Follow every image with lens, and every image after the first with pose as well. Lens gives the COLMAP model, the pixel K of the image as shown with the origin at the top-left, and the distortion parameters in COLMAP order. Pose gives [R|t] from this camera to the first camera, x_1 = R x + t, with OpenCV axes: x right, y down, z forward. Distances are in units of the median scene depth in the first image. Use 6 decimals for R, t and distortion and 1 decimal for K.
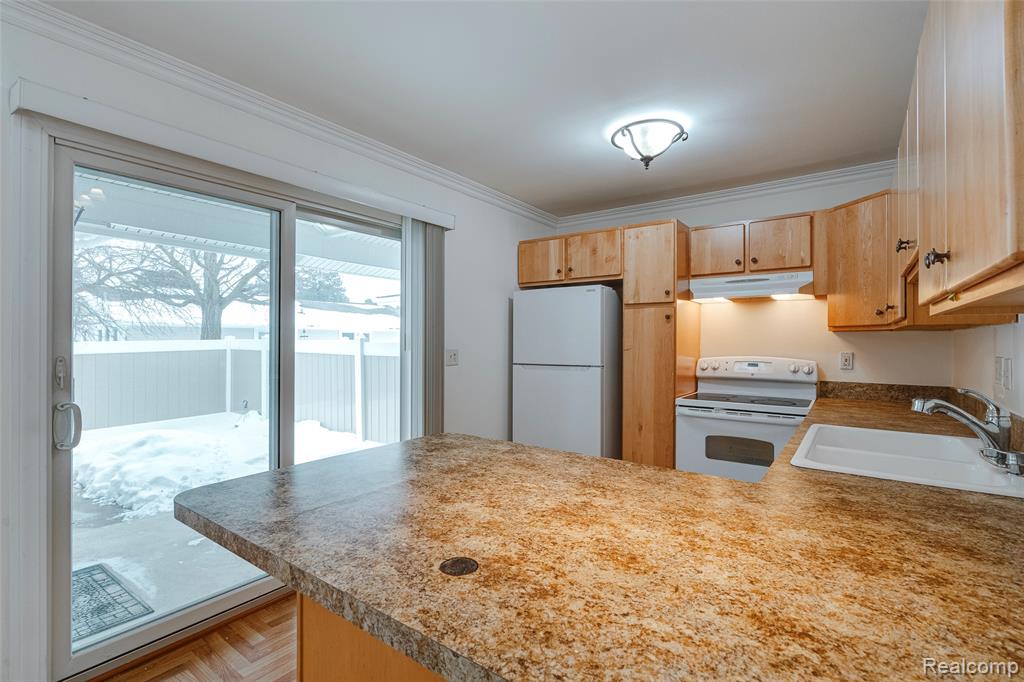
lens RADIAL K [[481.0, 0, 496.1], [0, 481.0, 344.1], [0, 0, 1]] dist [-0.005441, 0.002867]
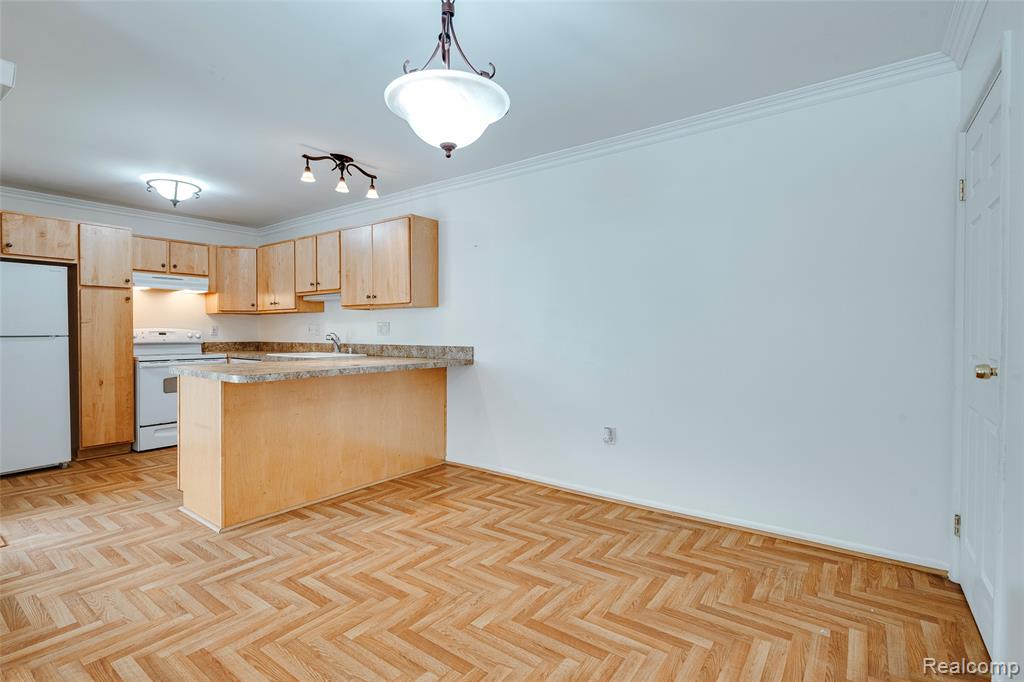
lens RADIAL K [[472.6, 0, 525.1], [0, 472.6, 337.8], [0, 0, 1]] dist [-0.002671, 0.001367]
pose [[-0.043108, -0.015832, 0.998945, -1.051266], [0.007020, 0.999845, 0.016149, 0.041742], [-0.999046, 0.007709, -0.042990, -0.069617]]
